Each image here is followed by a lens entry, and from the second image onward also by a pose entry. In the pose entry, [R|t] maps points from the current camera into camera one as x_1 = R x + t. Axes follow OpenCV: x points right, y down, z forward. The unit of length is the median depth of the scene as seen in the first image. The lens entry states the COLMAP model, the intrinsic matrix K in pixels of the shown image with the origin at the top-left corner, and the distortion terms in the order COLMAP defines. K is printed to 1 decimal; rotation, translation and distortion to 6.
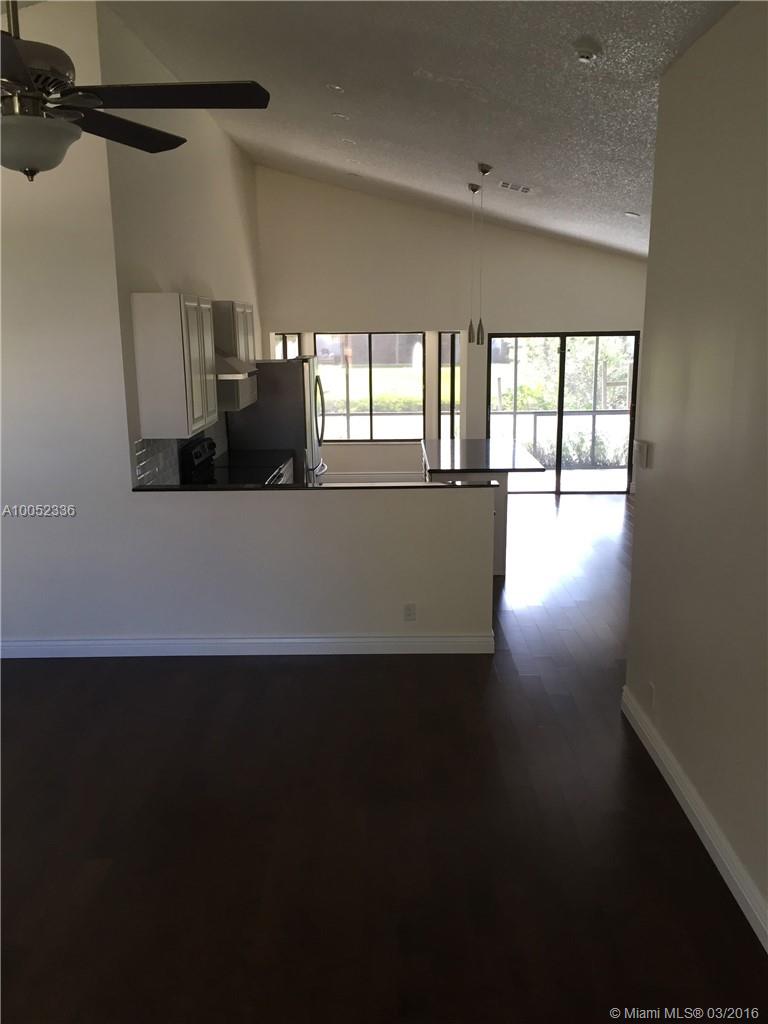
lens RADIAL K [[873.2, 0, 382.6], [0, 873.2, 516.1], [0, 0, 1]] dist [0.080619, -0.089228]
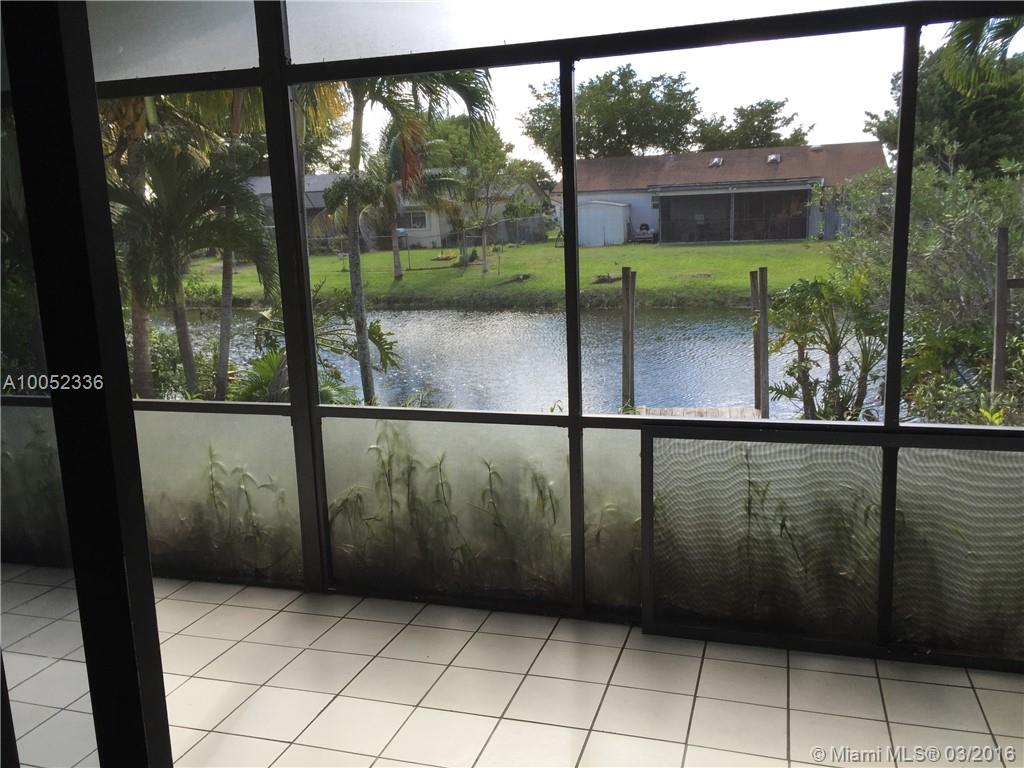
lens RADIAL K [[873.2, 0, 512.1], [0, 873.2, 384.7], [0, 0, 1]] dist [0.080619, -0.089228]
pose [[0.958016, 0.026701, -0.285469, 0.070898], [-0.029922, 0.999528, -0.006926, -0.042981], [0.285150, 0.015177, 0.958363, 0.247104]]
